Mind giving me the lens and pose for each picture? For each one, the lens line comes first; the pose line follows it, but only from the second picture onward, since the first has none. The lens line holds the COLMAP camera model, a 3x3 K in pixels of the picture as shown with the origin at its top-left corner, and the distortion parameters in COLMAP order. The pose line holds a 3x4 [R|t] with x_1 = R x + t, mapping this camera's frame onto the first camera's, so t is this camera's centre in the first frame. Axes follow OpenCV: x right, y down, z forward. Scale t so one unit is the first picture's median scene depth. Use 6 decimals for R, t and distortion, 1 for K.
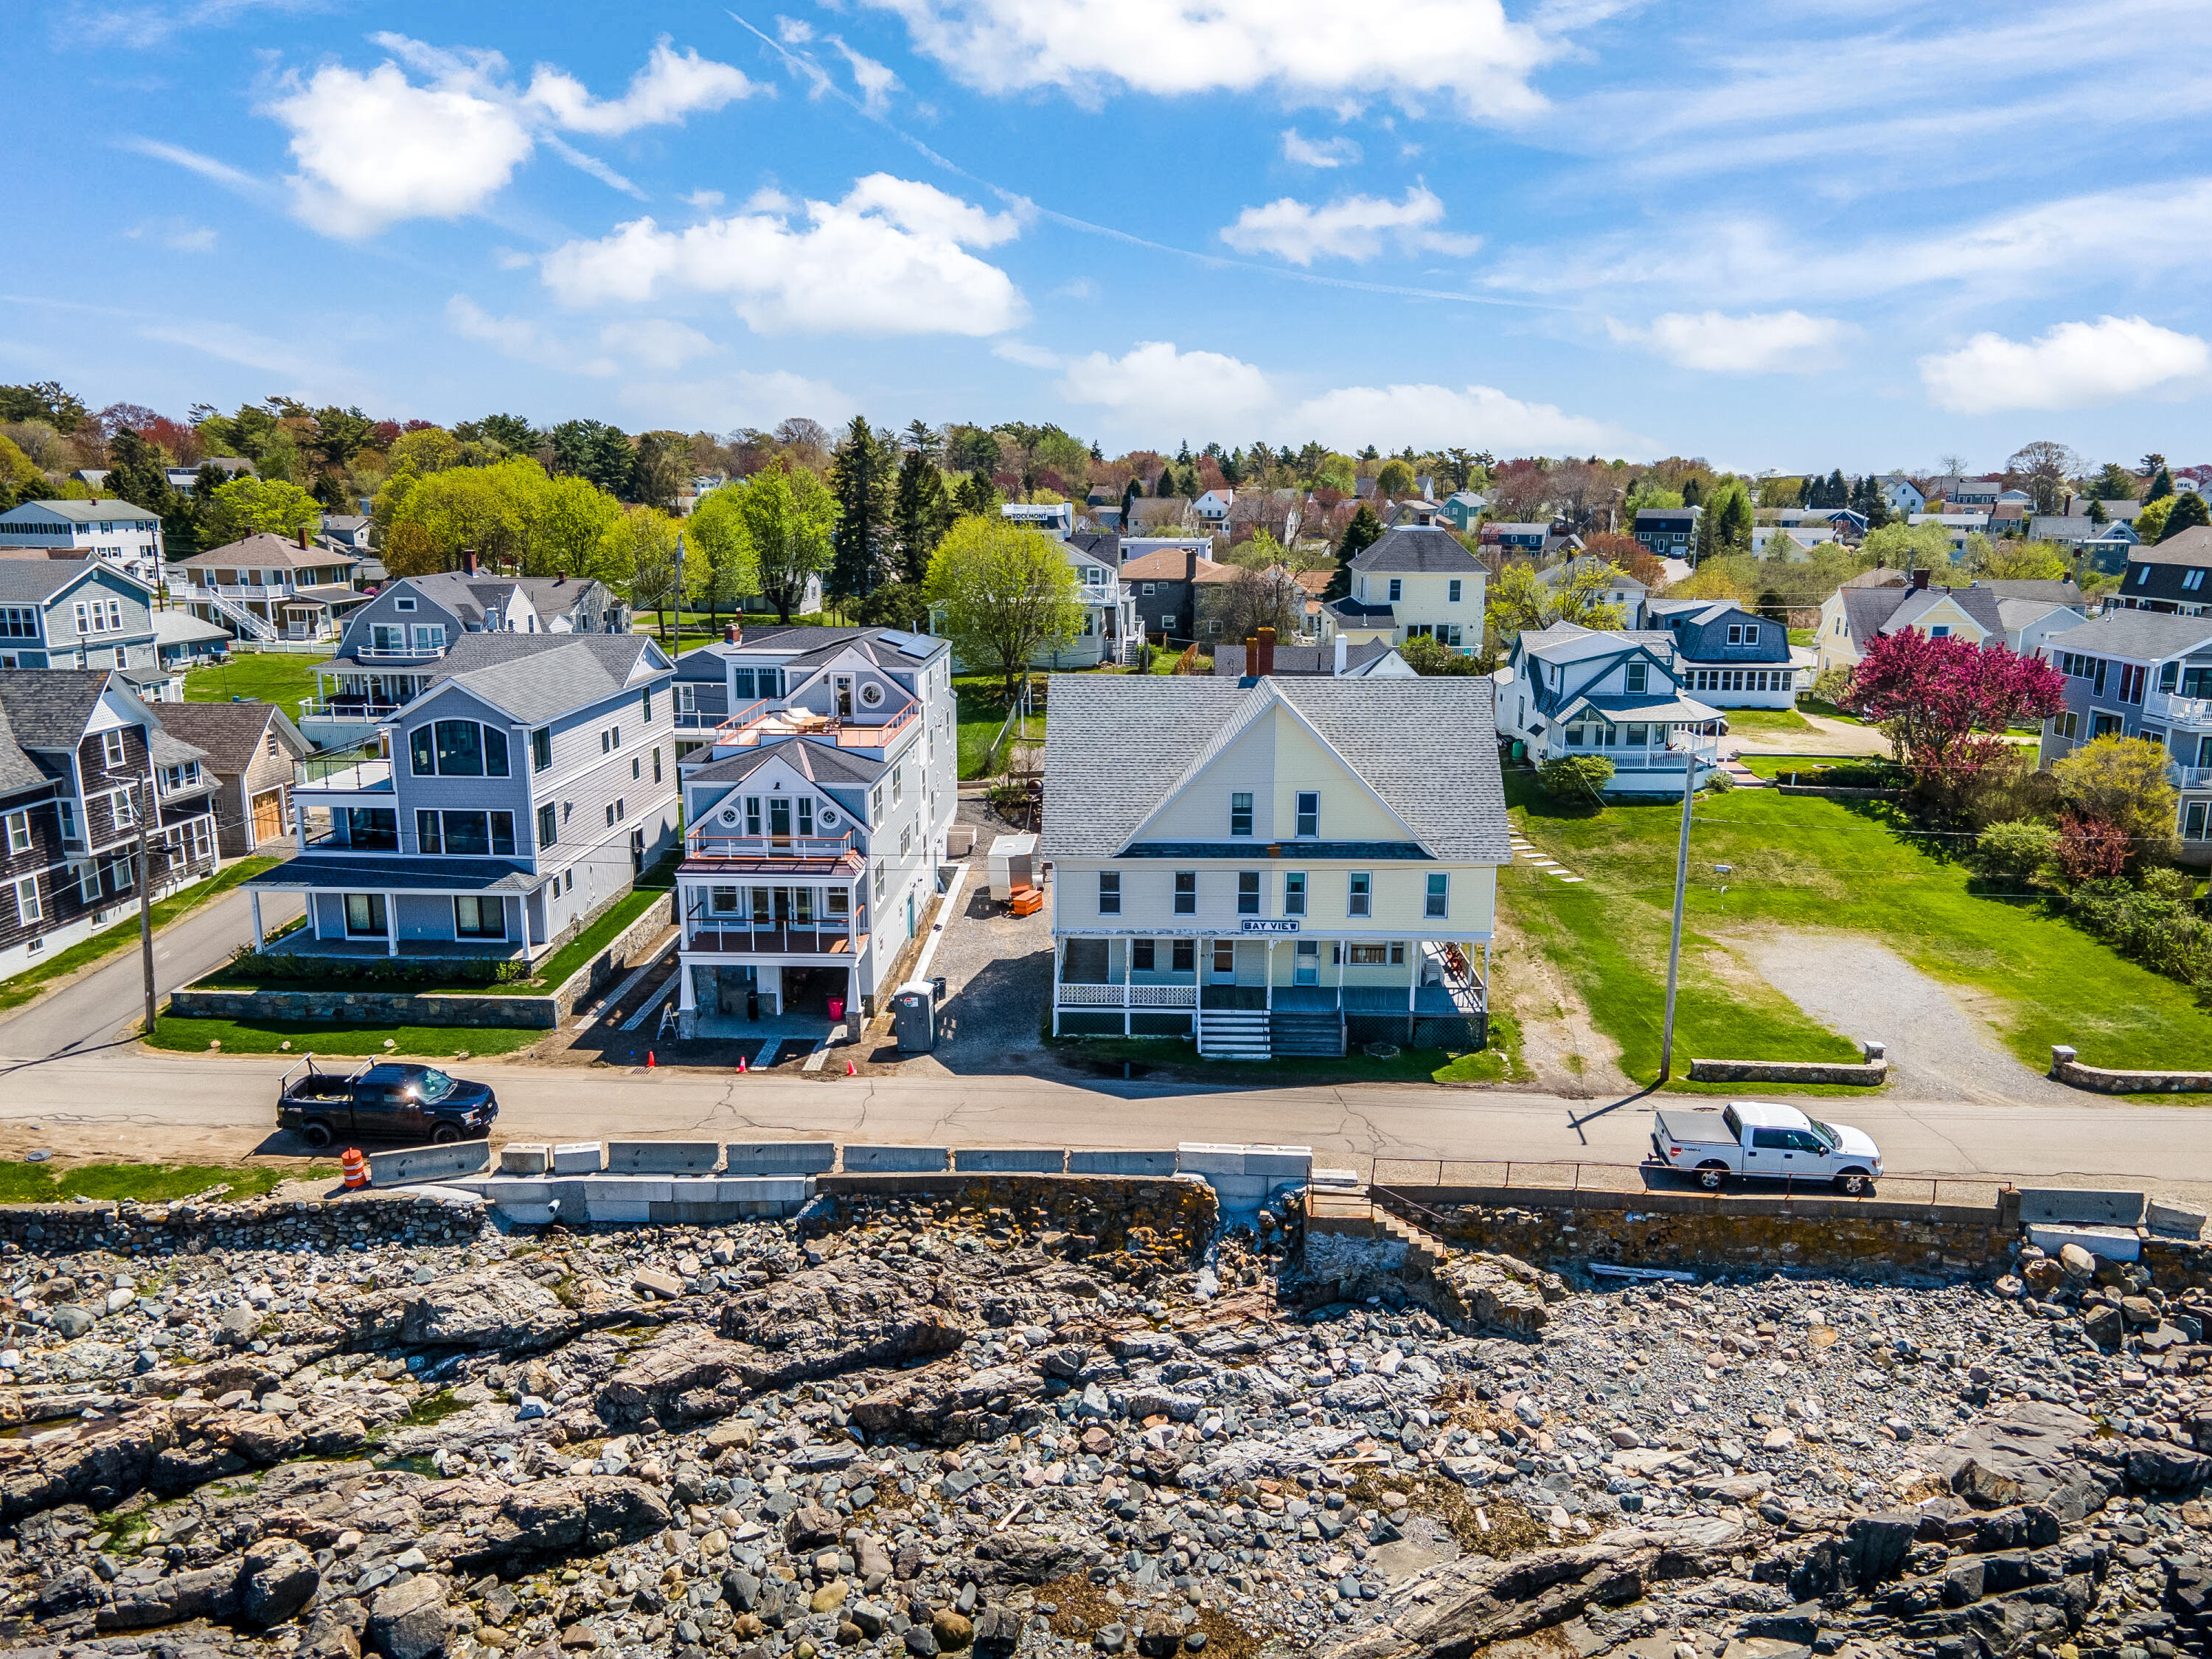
lens RADIAL K [[1624.5, 0, 1099.9], [0, 1624.5, 815.3], [0, 0, 1]] dist [0.042466, 0.001840]
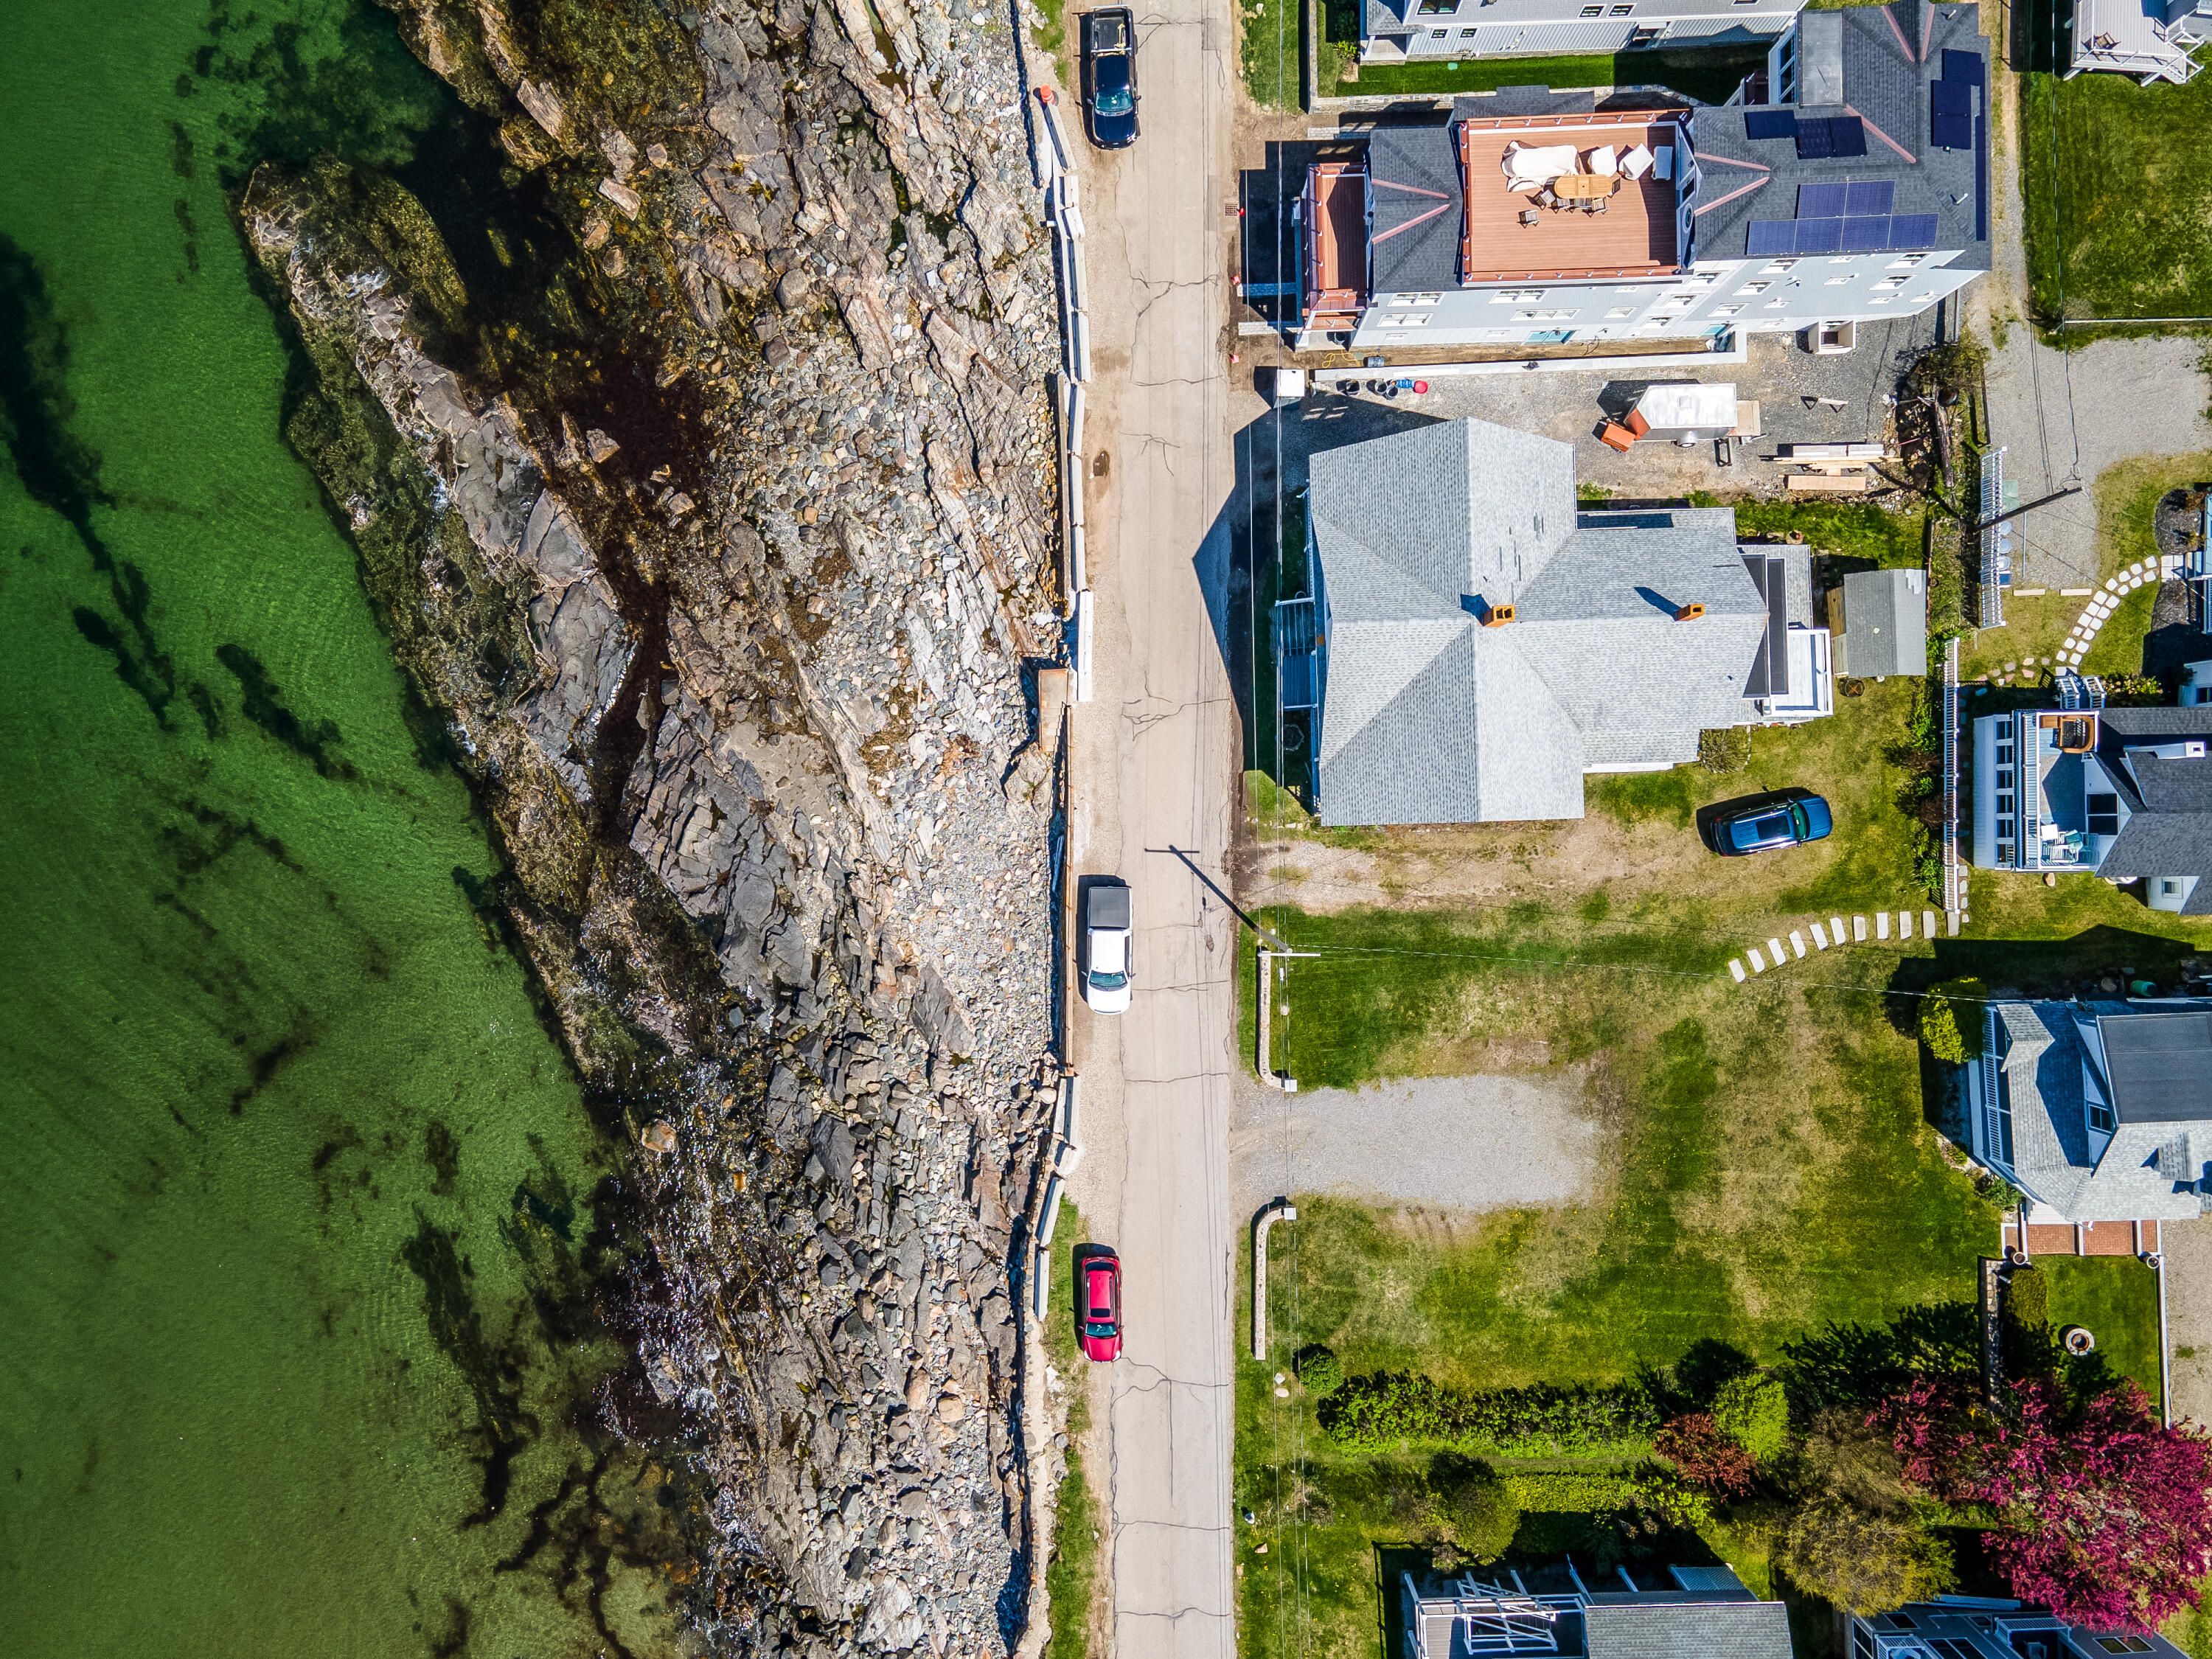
lens RADIAL K [[1624.5, 0, 1099.9], [0, 1624.5, 815.3], [0, 0, 1]] dist [0.042466, 0.001840]
pose [[0.061583, 0.998050, -0.010227, 0.250299], [-0.195975, 0.022138, 0.980359, -1.200521], [0.978673, -0.058369, 0.196956, 0.587991]]
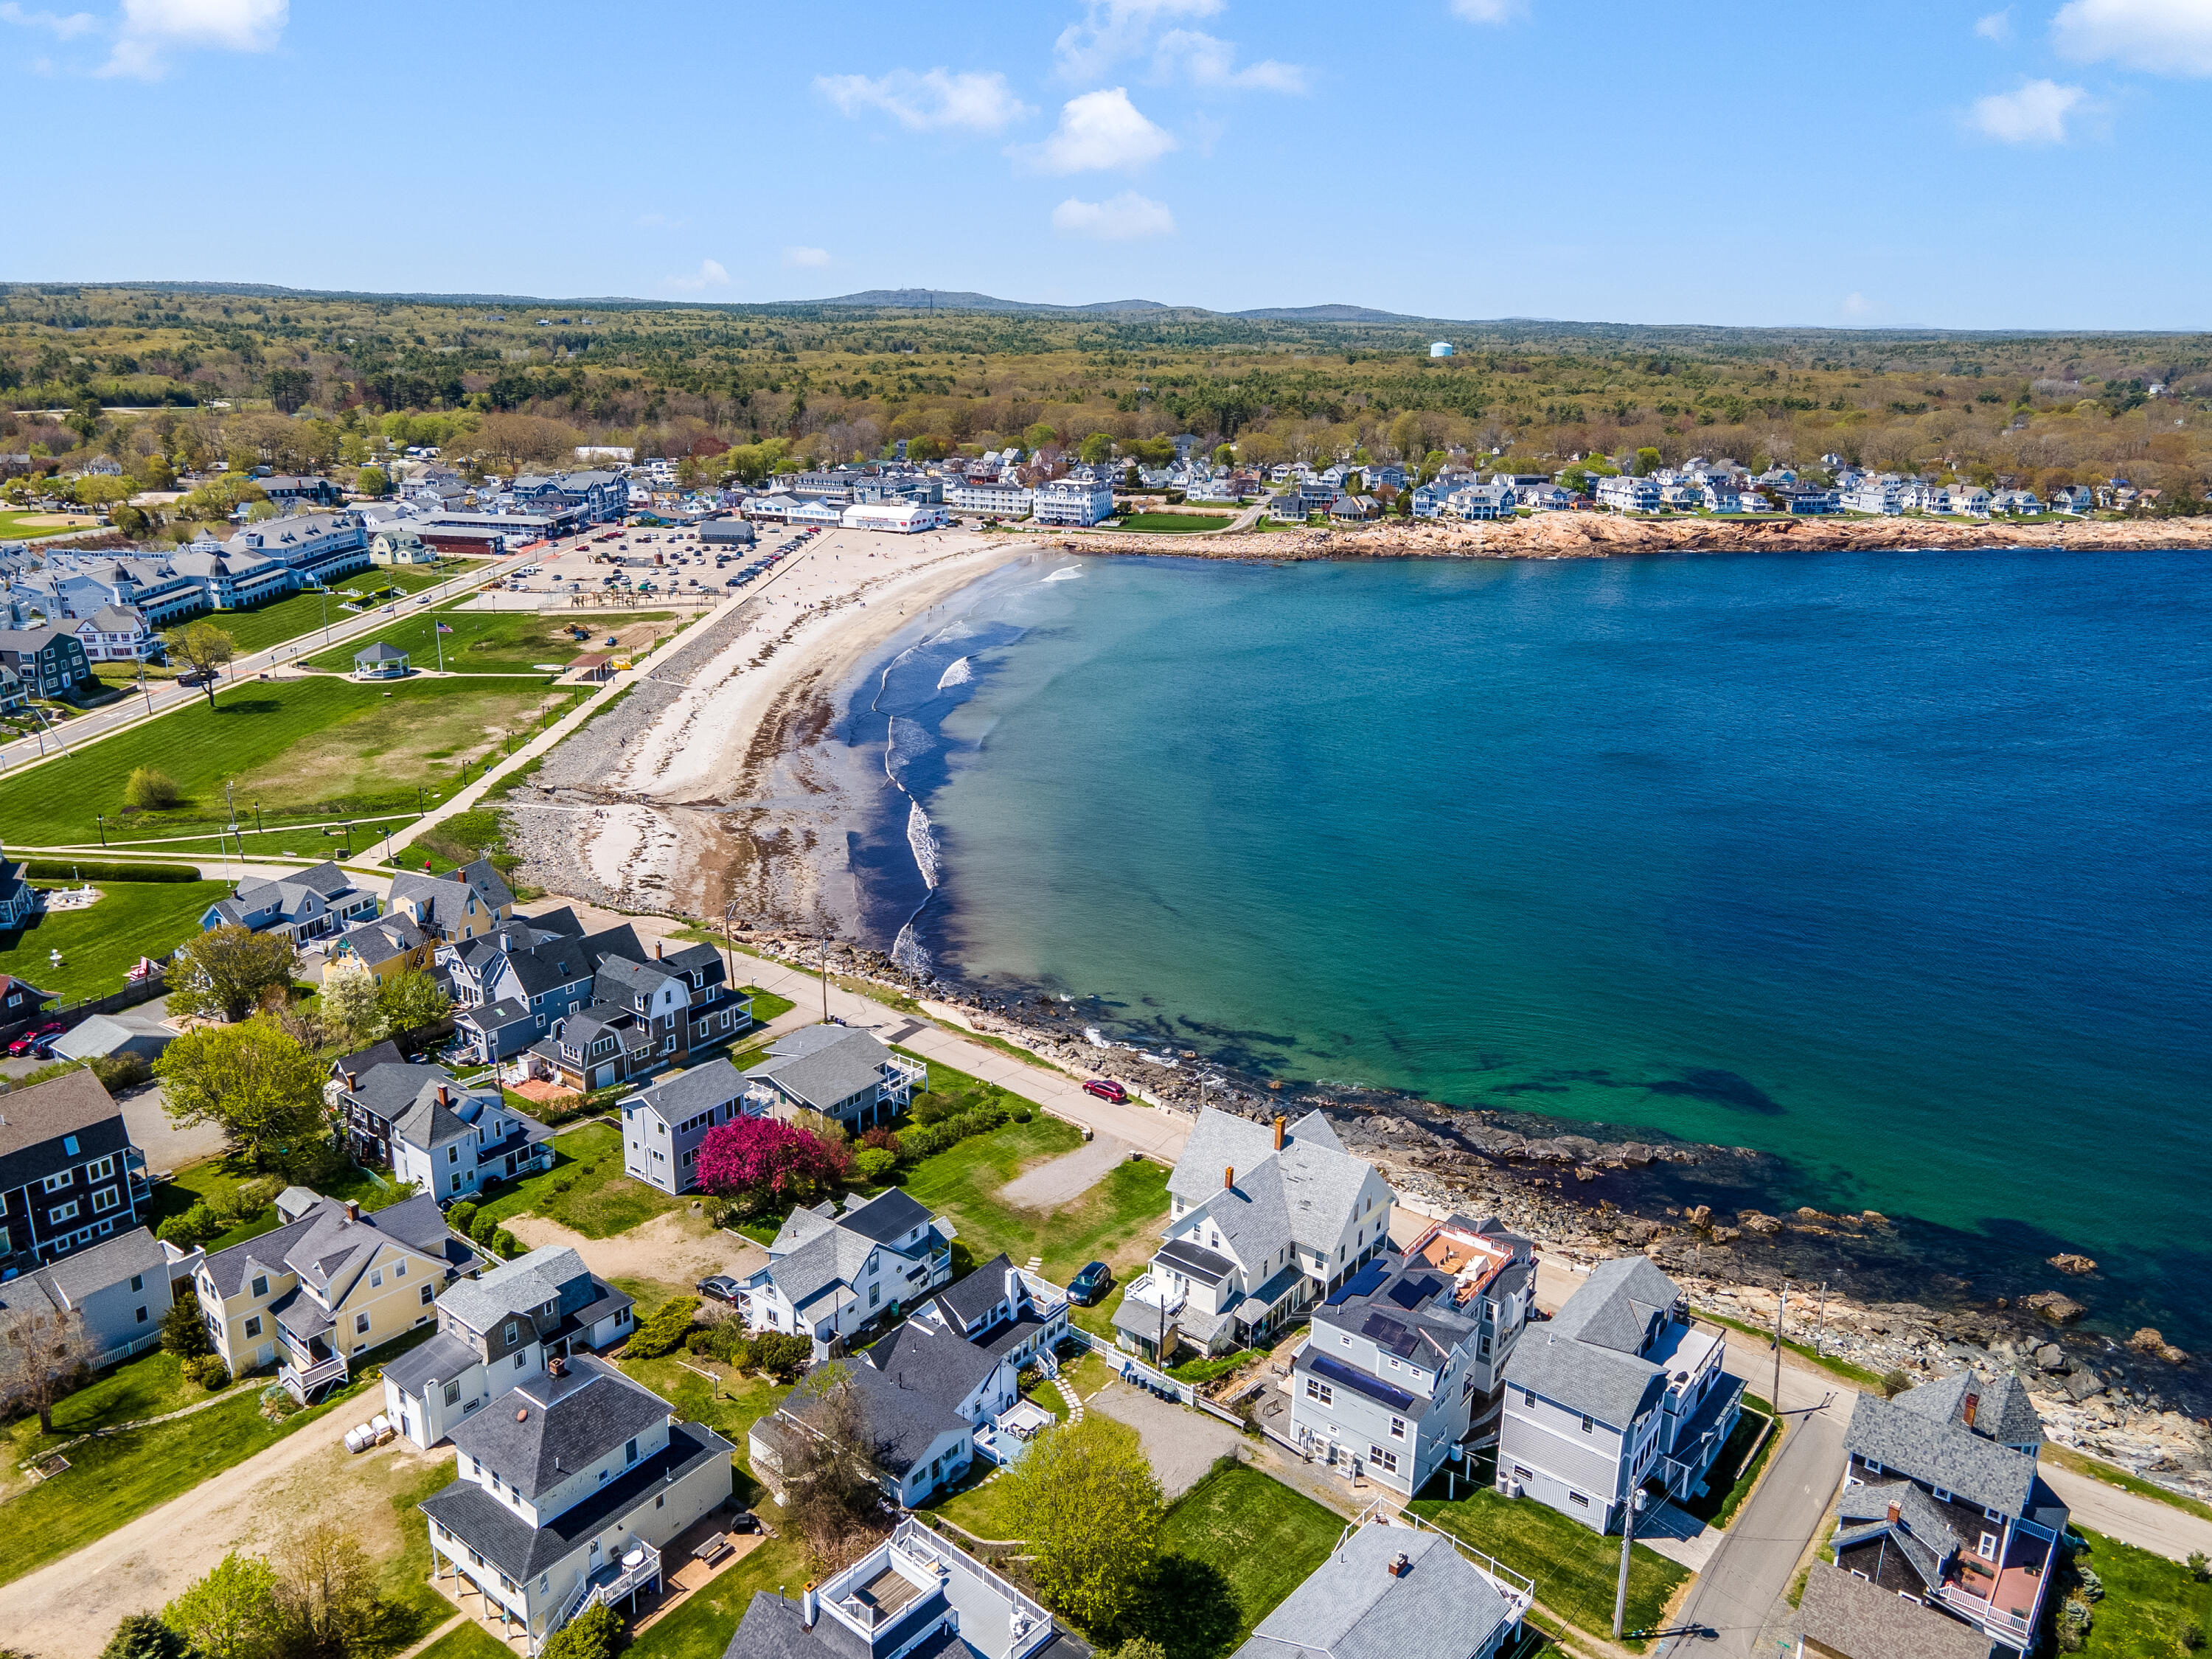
lens RADIAL K [[1624.5, 0, 1099.9], [0, 1624.5, 815.3], [0, 0, 1]] dist [0.042466, 0.001840]
pose [[-0.813299, -0.172319, 0.555744, -0.977850], [0.111054, 0.891607, 0.438980, -1.653161], [-0.571150, 0.418739, -0.706006, 2.827193]]
